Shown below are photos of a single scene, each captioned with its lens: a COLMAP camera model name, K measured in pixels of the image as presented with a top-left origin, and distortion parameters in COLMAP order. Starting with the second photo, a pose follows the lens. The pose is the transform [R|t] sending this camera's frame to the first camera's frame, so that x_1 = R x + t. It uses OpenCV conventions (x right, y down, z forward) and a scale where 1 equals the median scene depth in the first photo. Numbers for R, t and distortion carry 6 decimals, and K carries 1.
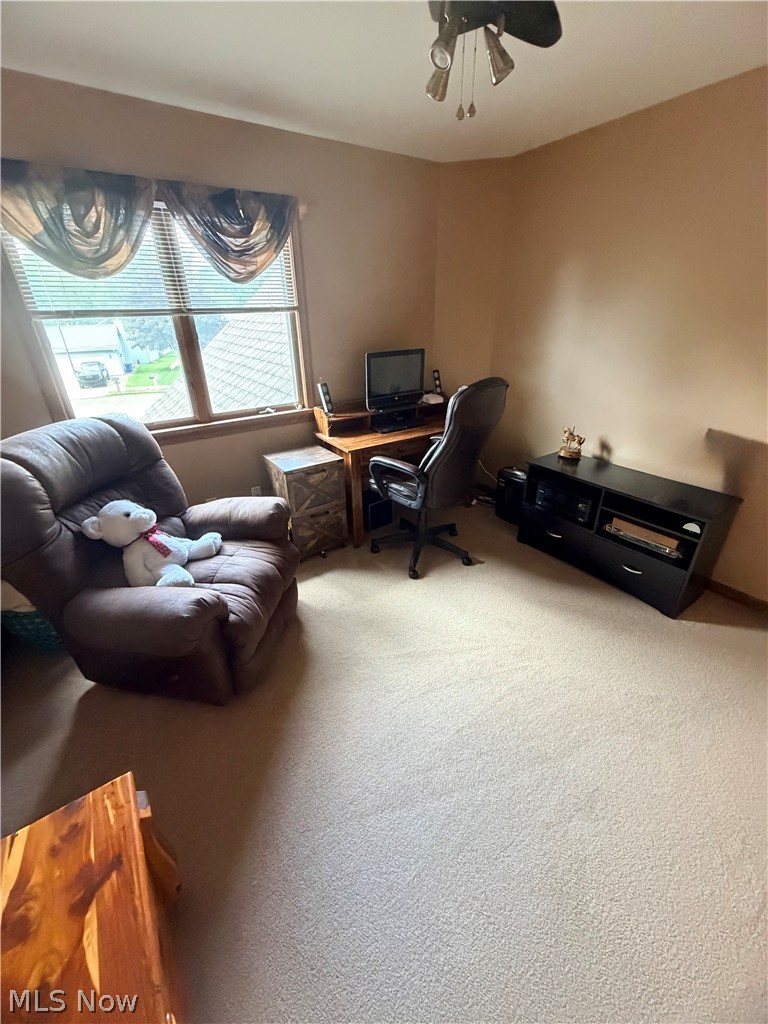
lens RADIAL K [[409.8, 0, 380.9], [0, 409.8, 511.6], [0, 0, 1]] dist [0.002553, 0.000248]
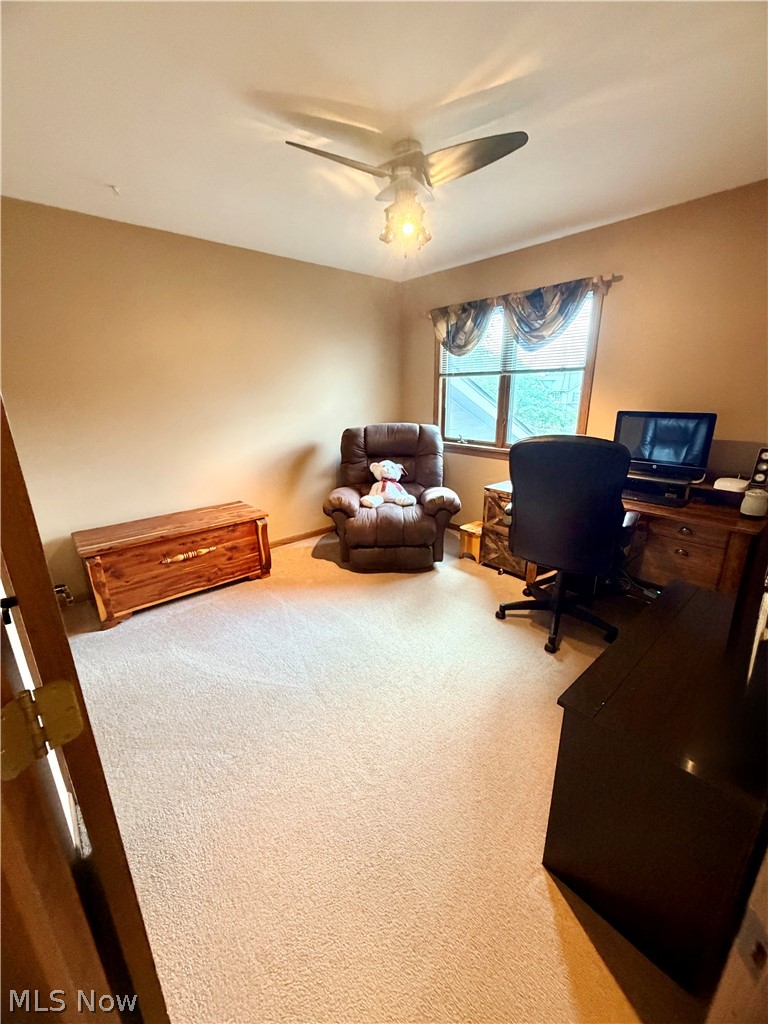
lens RADIAL K [[409.8, 0, 378.5], [0, 409.8, 510.2], [0, 0, 1]] dist [0.002553, 0.000248]
pose [[0.108635, 0.297581, -0.948496, 1.042661], [-0.432108, 0.873422, 0.224536, -0.189548], [0.895255, 0.385460, 0.223471, 0.453760]]
